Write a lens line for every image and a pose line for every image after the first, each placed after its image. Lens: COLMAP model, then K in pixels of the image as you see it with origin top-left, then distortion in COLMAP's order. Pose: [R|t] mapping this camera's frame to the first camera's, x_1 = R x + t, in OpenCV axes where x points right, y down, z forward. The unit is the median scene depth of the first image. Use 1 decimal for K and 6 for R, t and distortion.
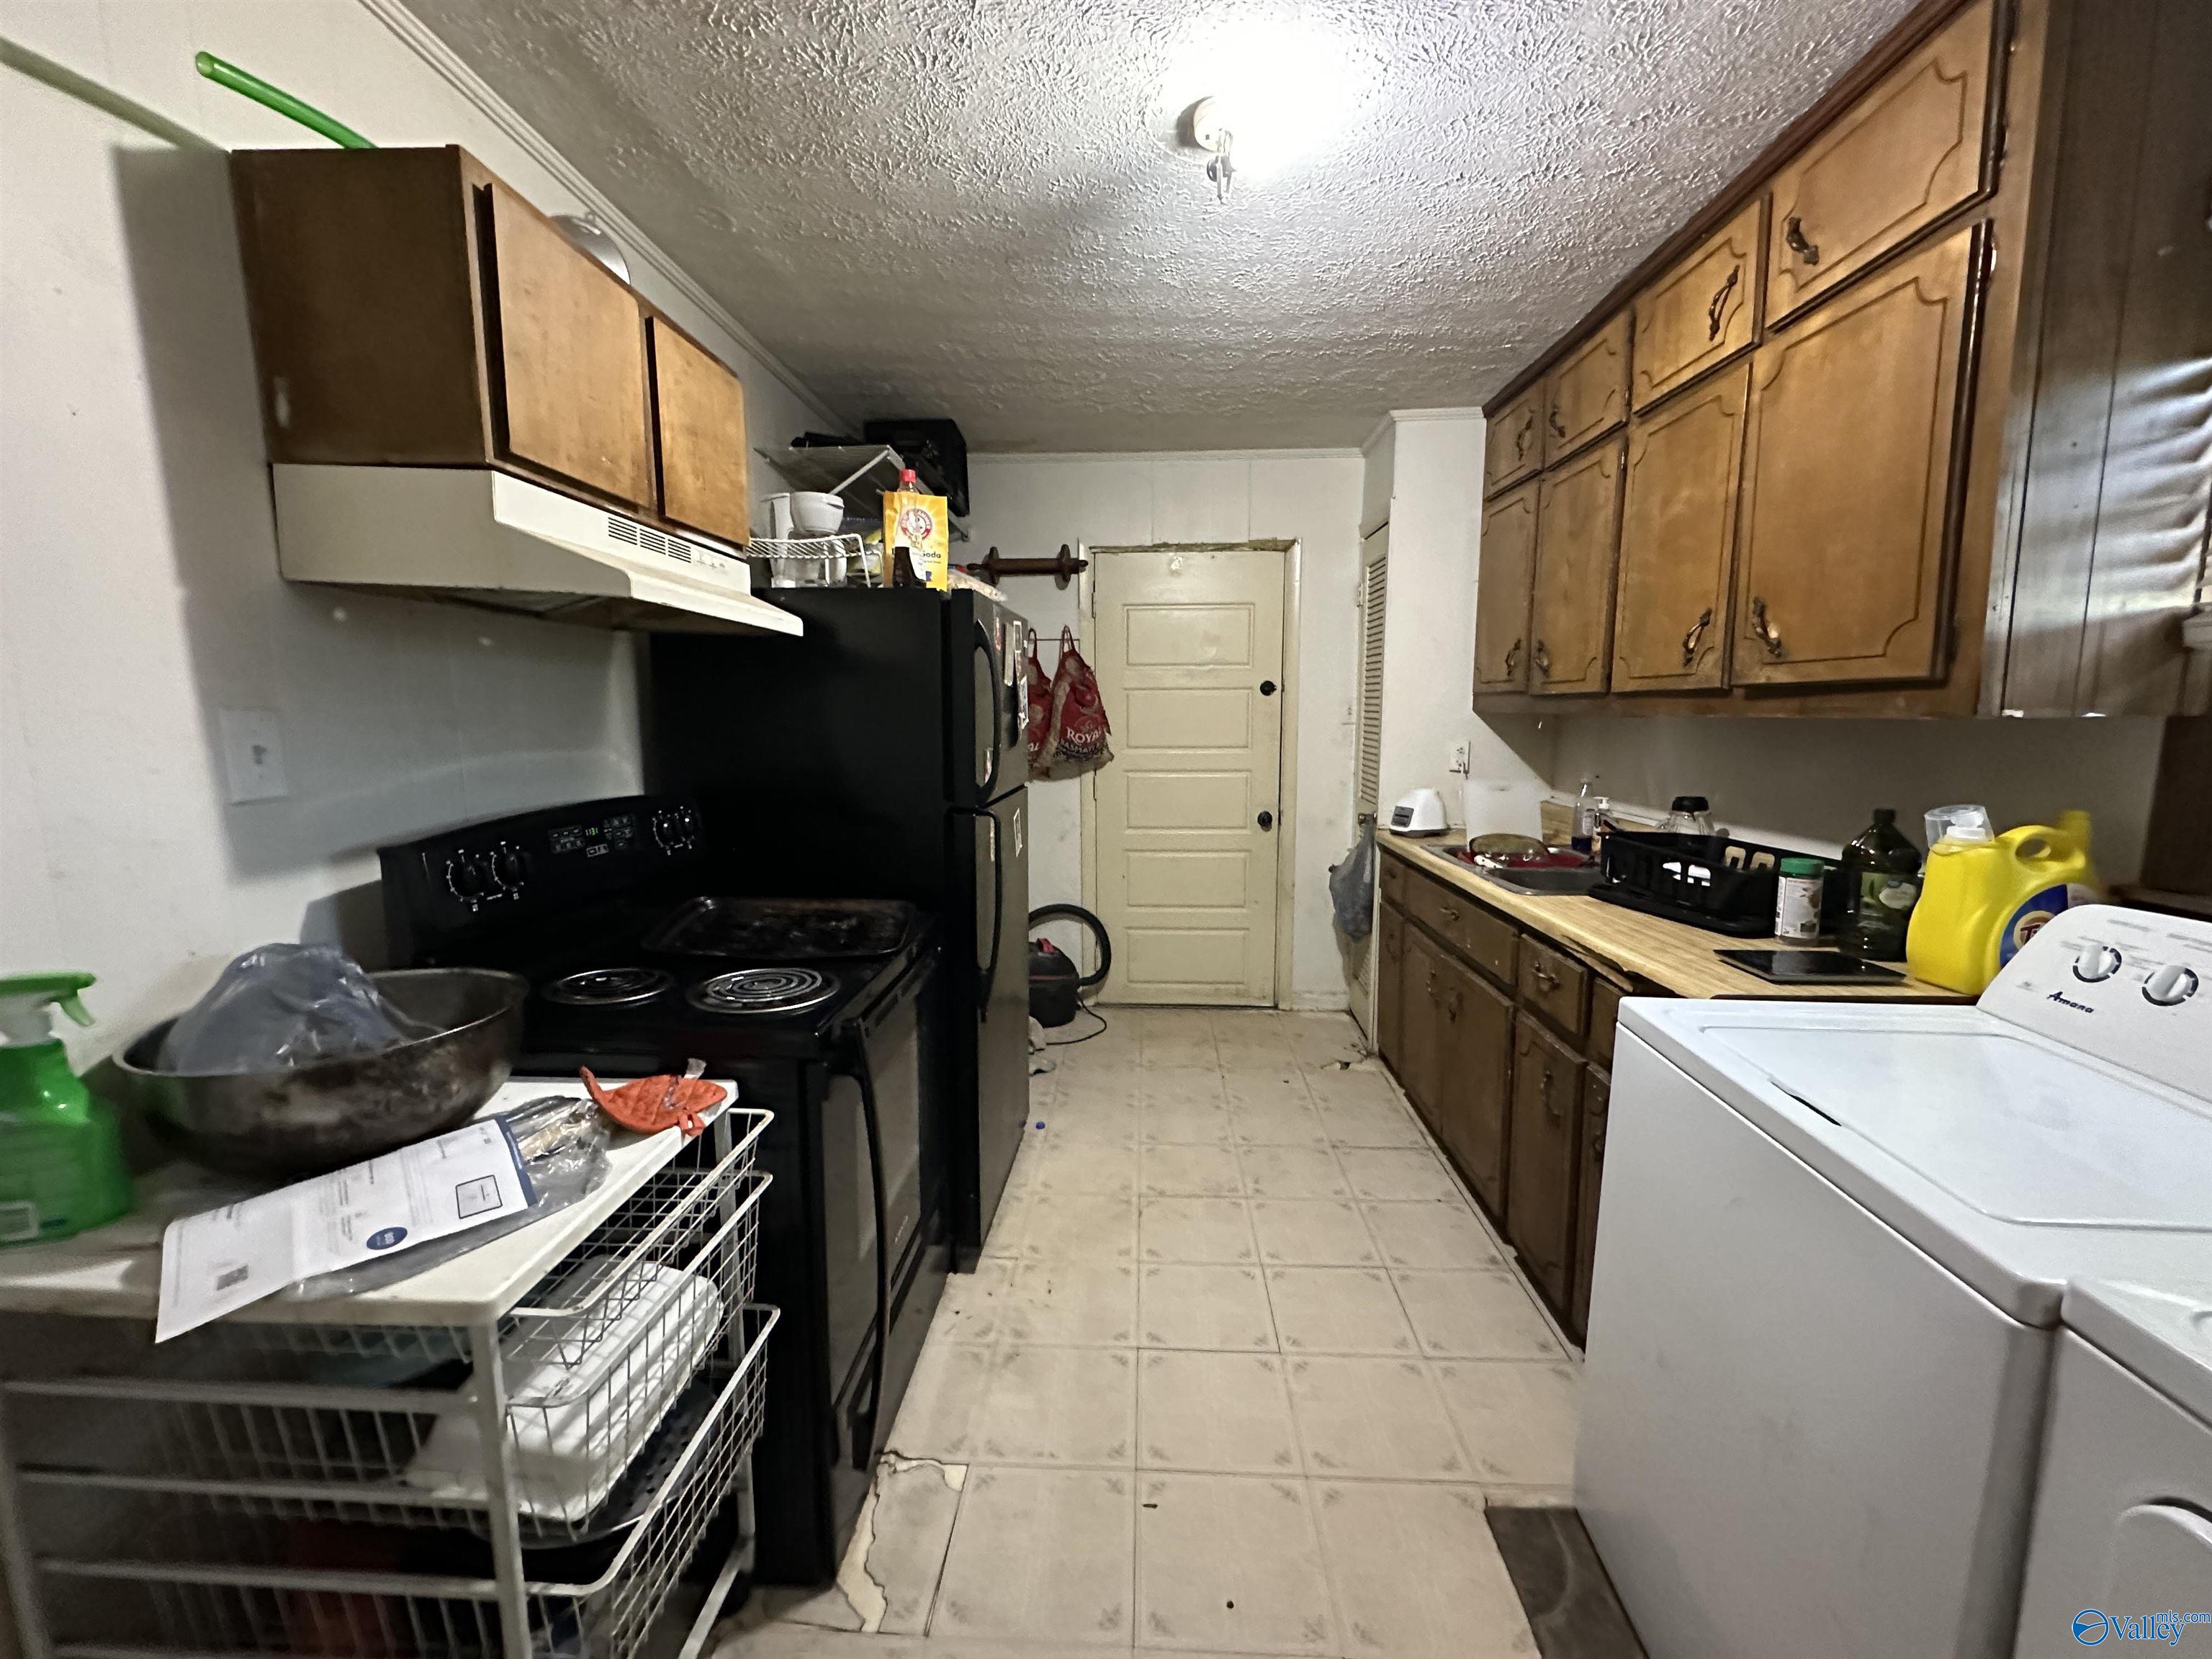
lens RADIAL K [[880.4, 0, 1111.0], [0, 880.4, 830.7], [0, 0, 1]] dist [-0.002068, 0.000443]
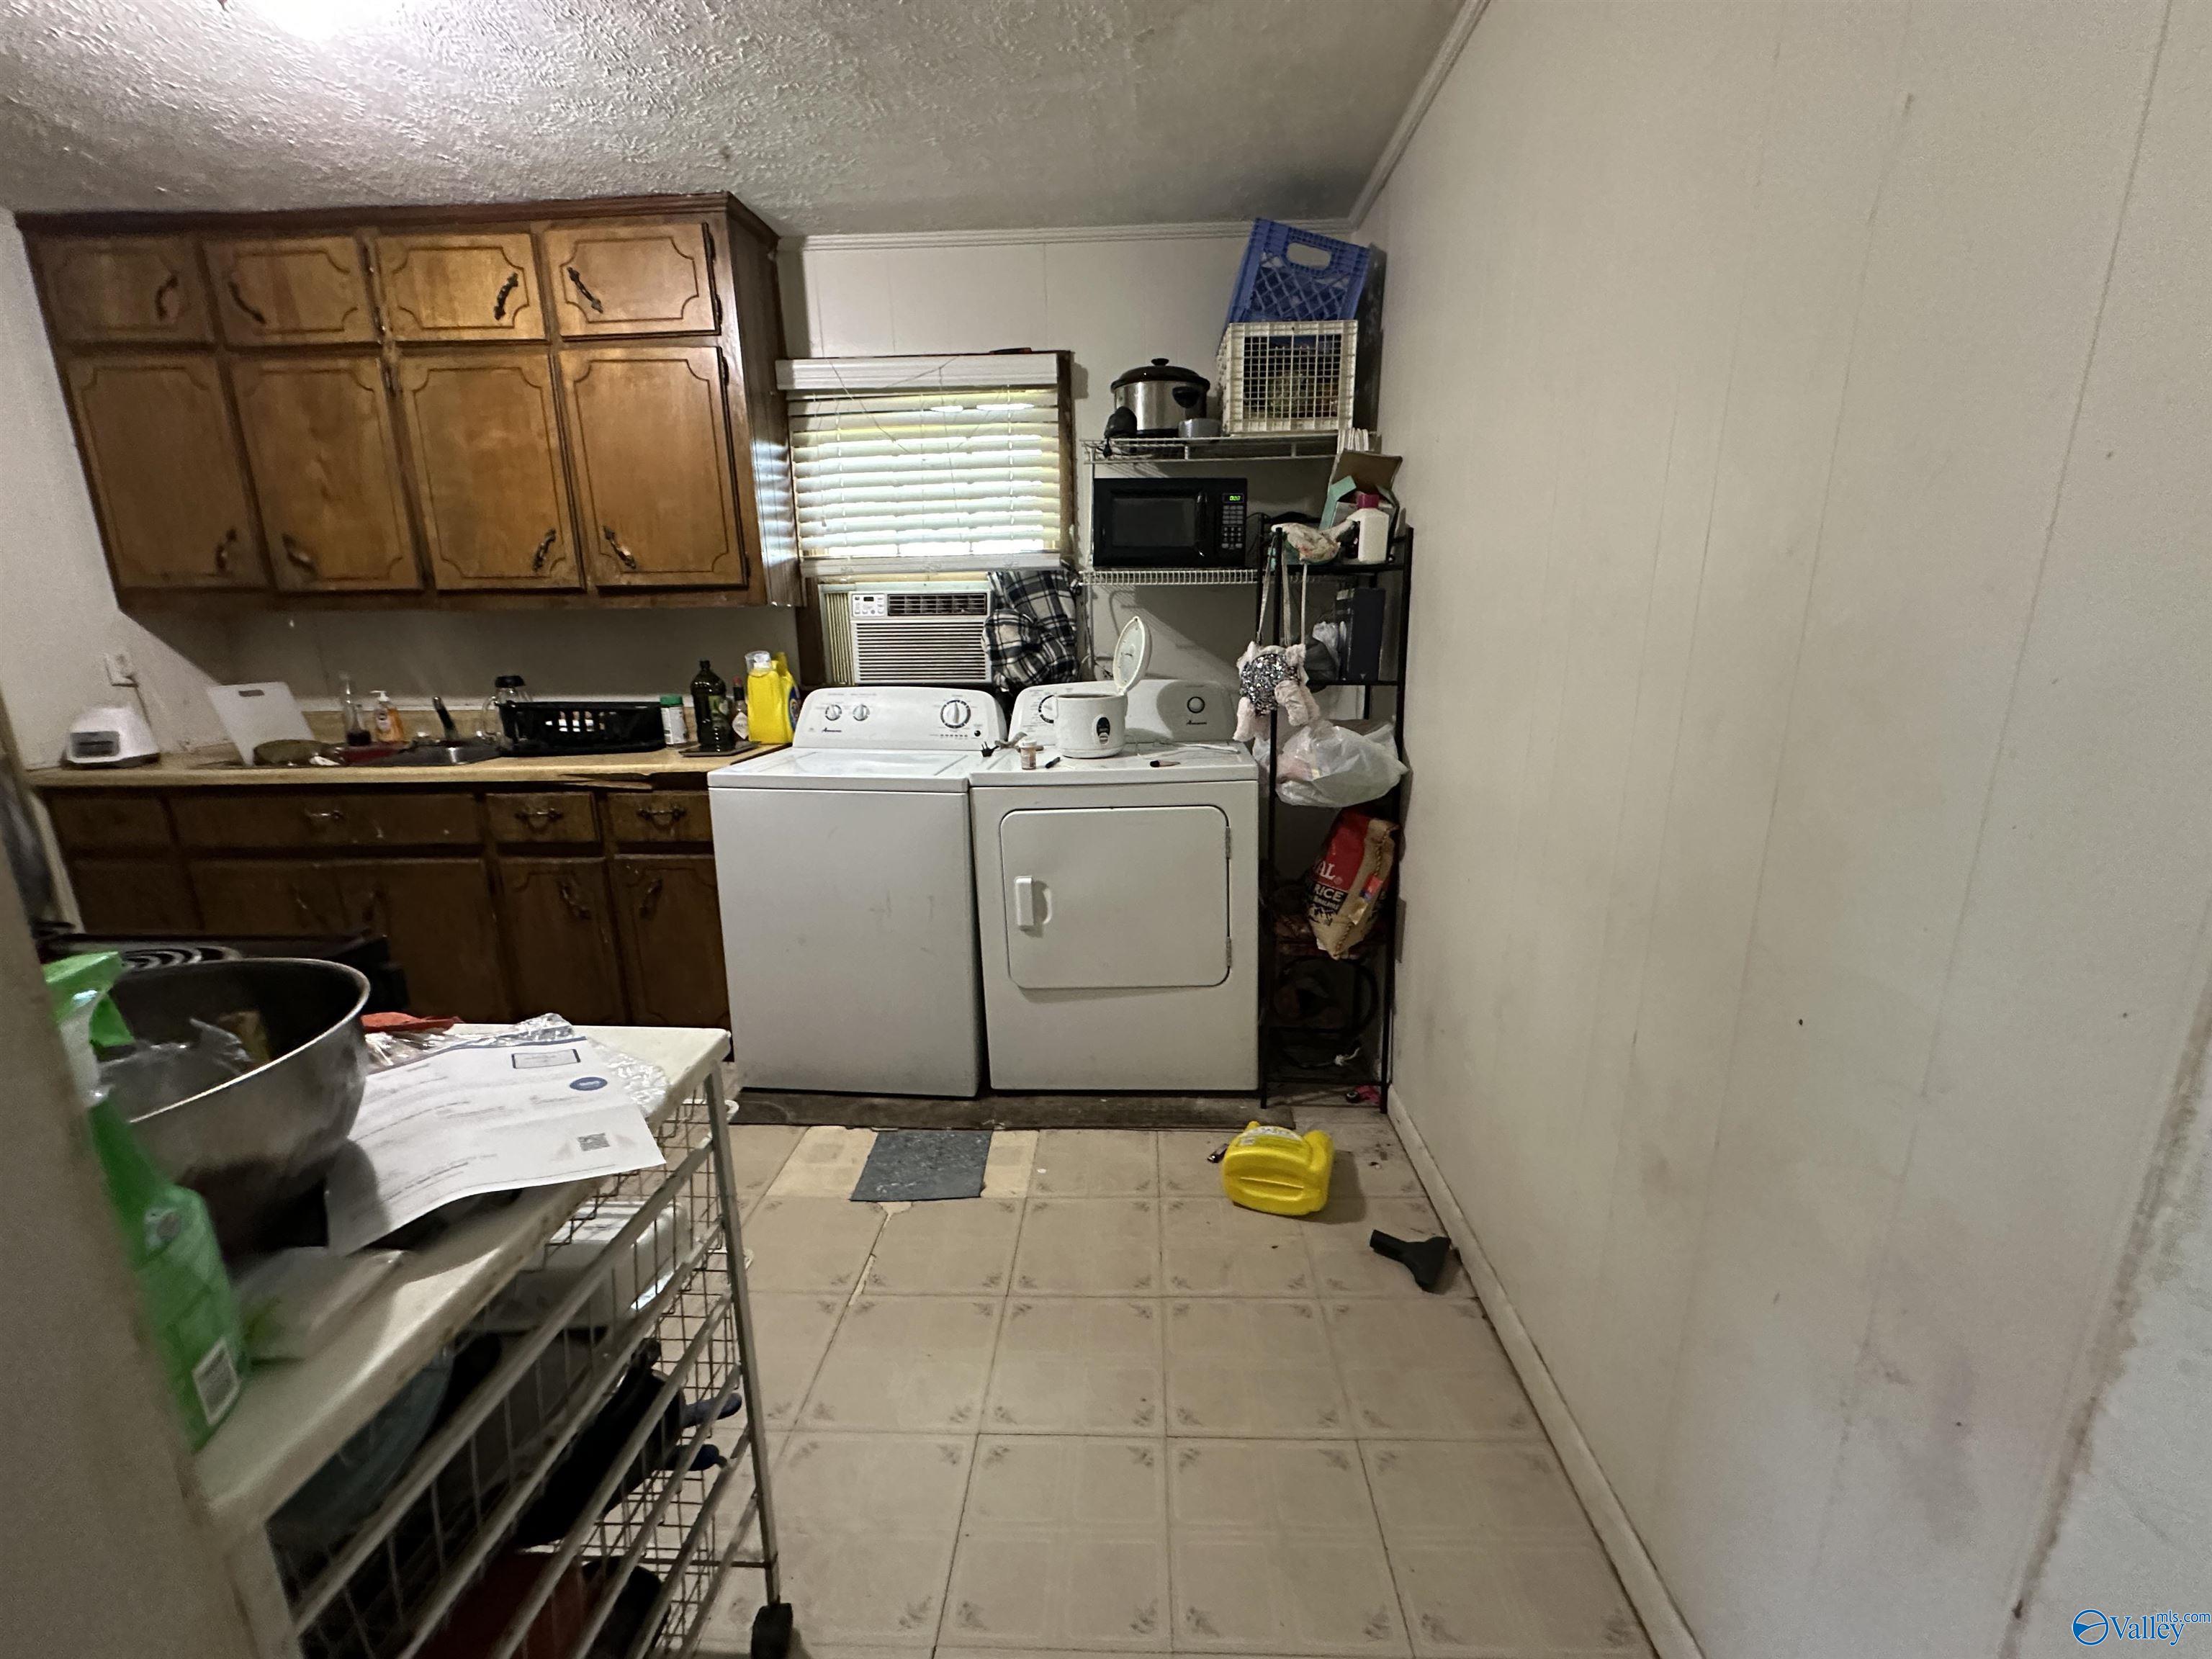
lens RADIAL K [[880.4, 0, 1110.4], [0, 880.4, 829.2], [0, 0, 1]] dist [-0.002068, 0.000443]
pose [[-0.012777, -0.220344, 0.975339, -0.799705], [0.145422, 0.964638, 0.219832, 0.028019], [-0.989287, 0.144644, 0.019718, 0.171133]]
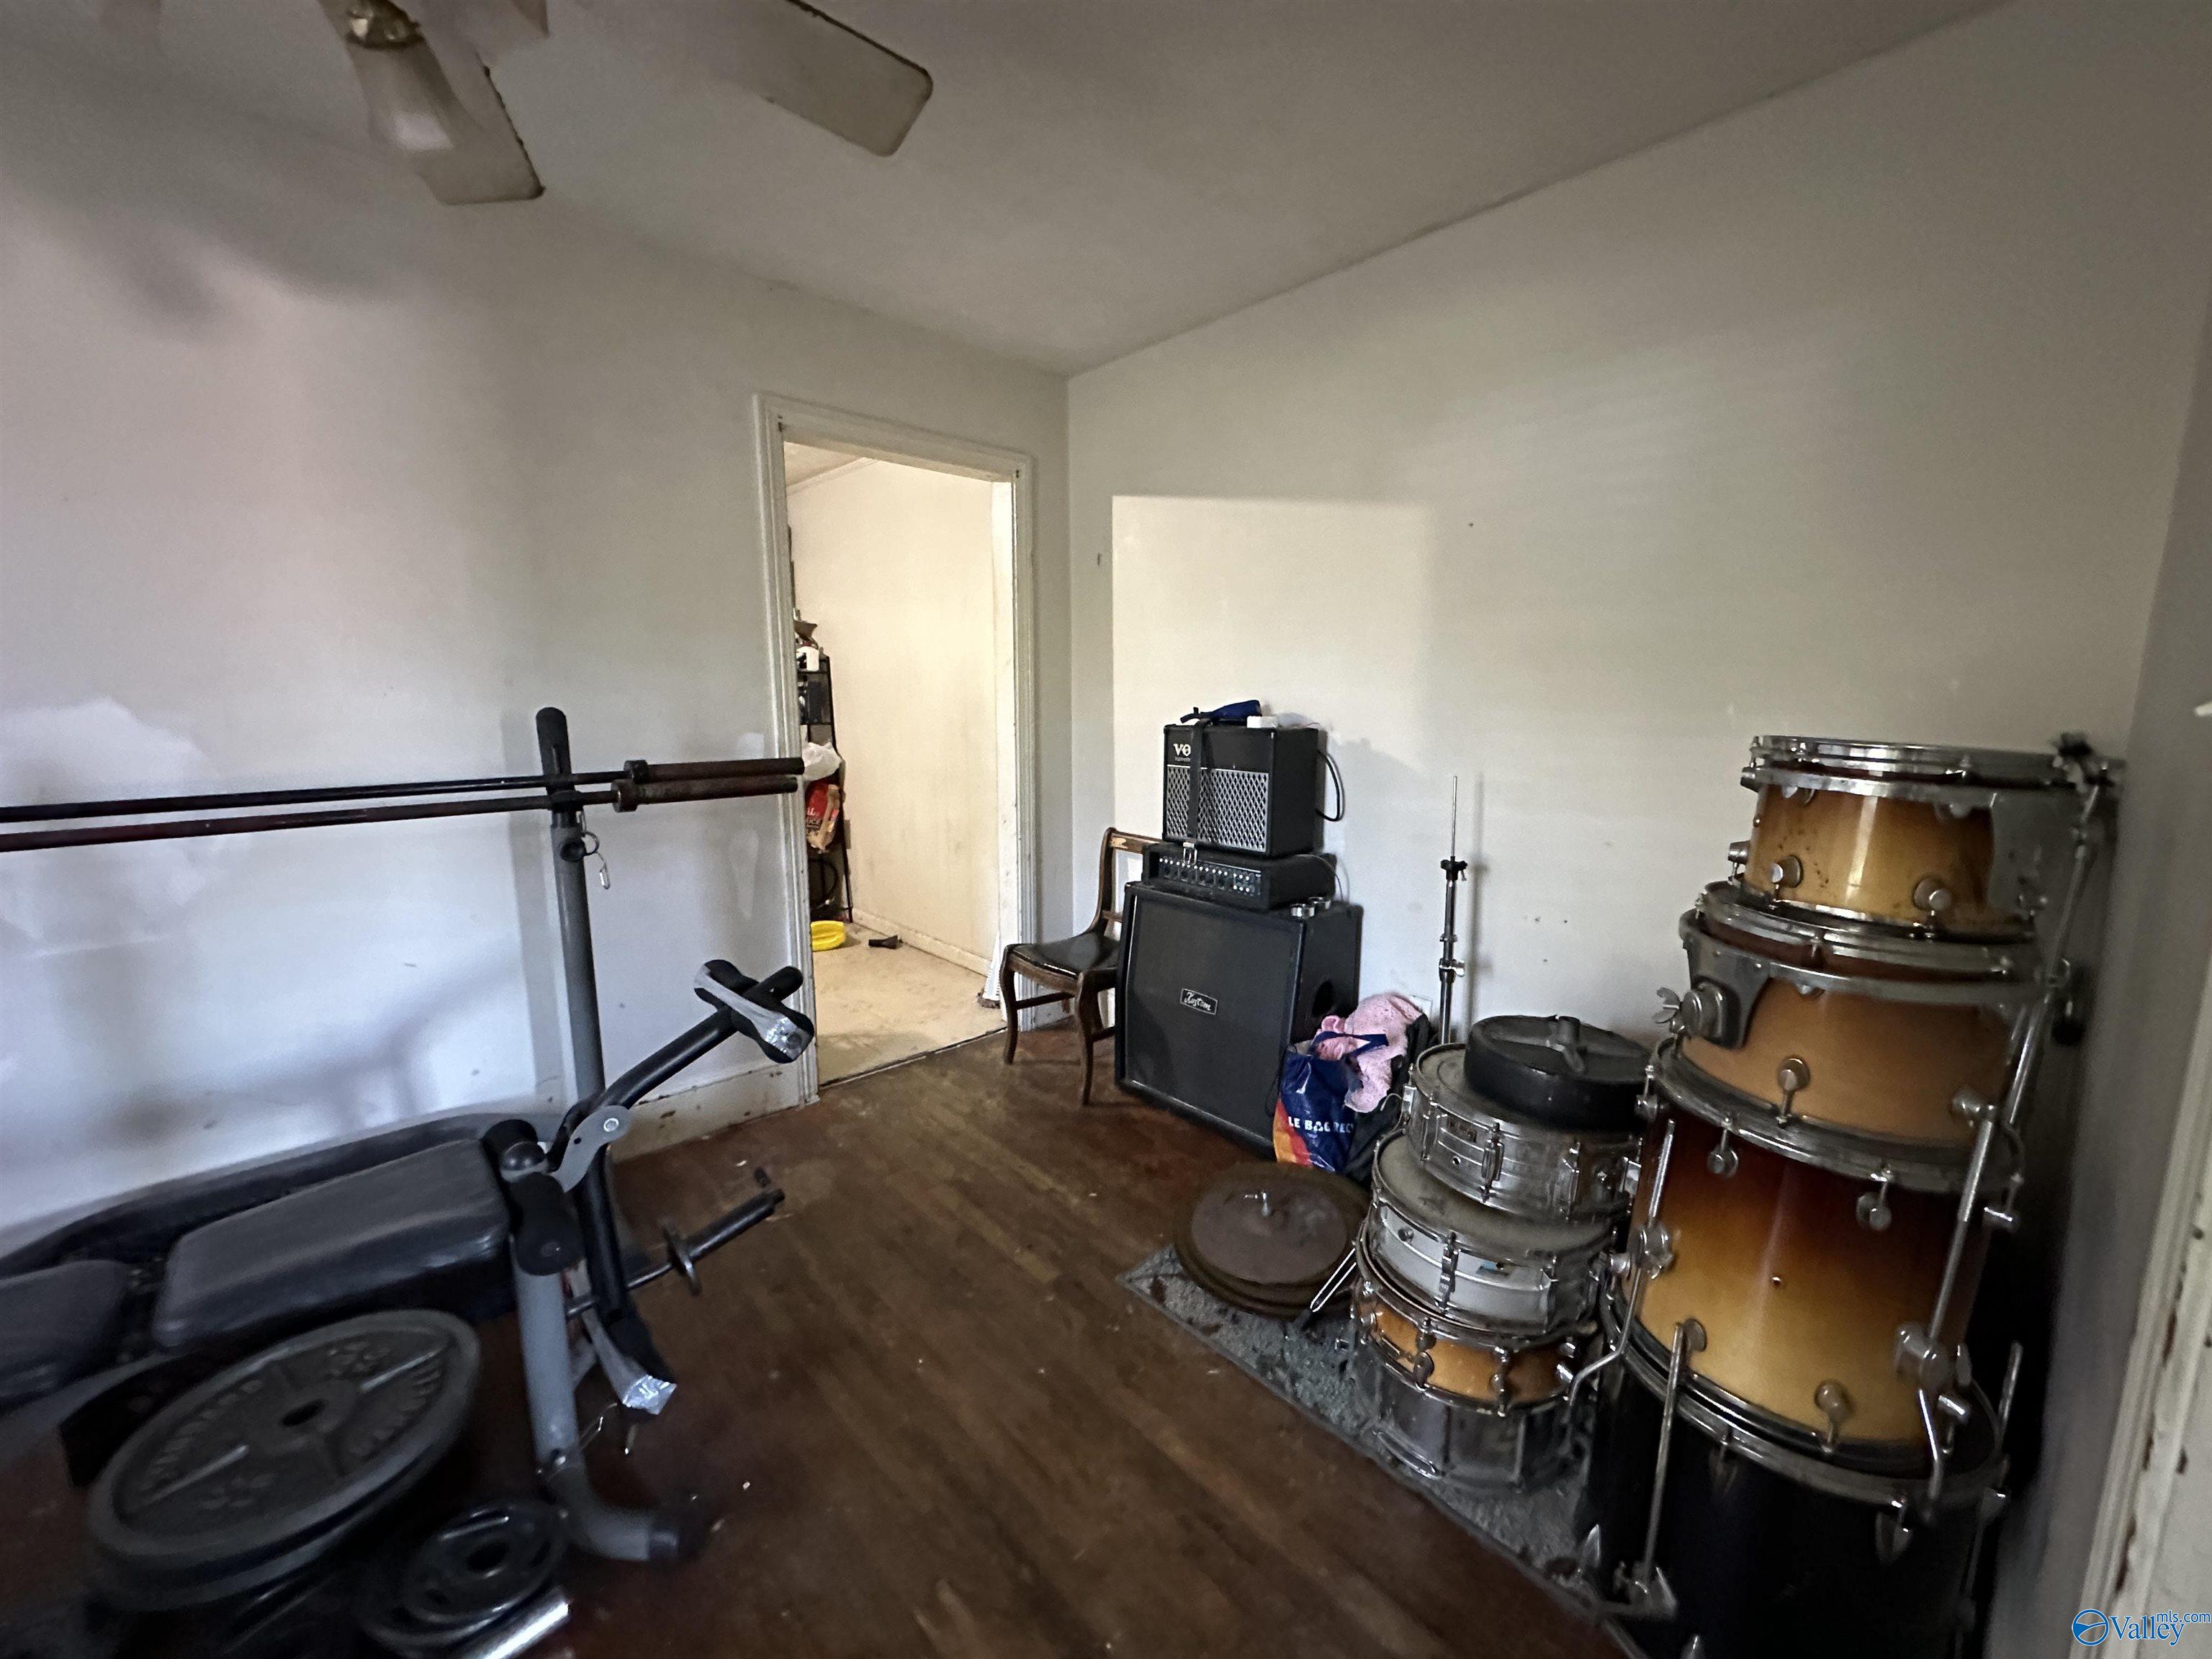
lens RADIAL K [[880.4, 0, 1109.7], [0, 880.4, 832.8], [0, 0, 1]] dist [-0.002068, 0.000443]
pose [[-0.712257, -0.099515, 0.694828, -2.211686], [0.103537, 0.964175, 0.244226, -0.101085], [-0.694240, 0.245893, -0.676437, 1.166579]]
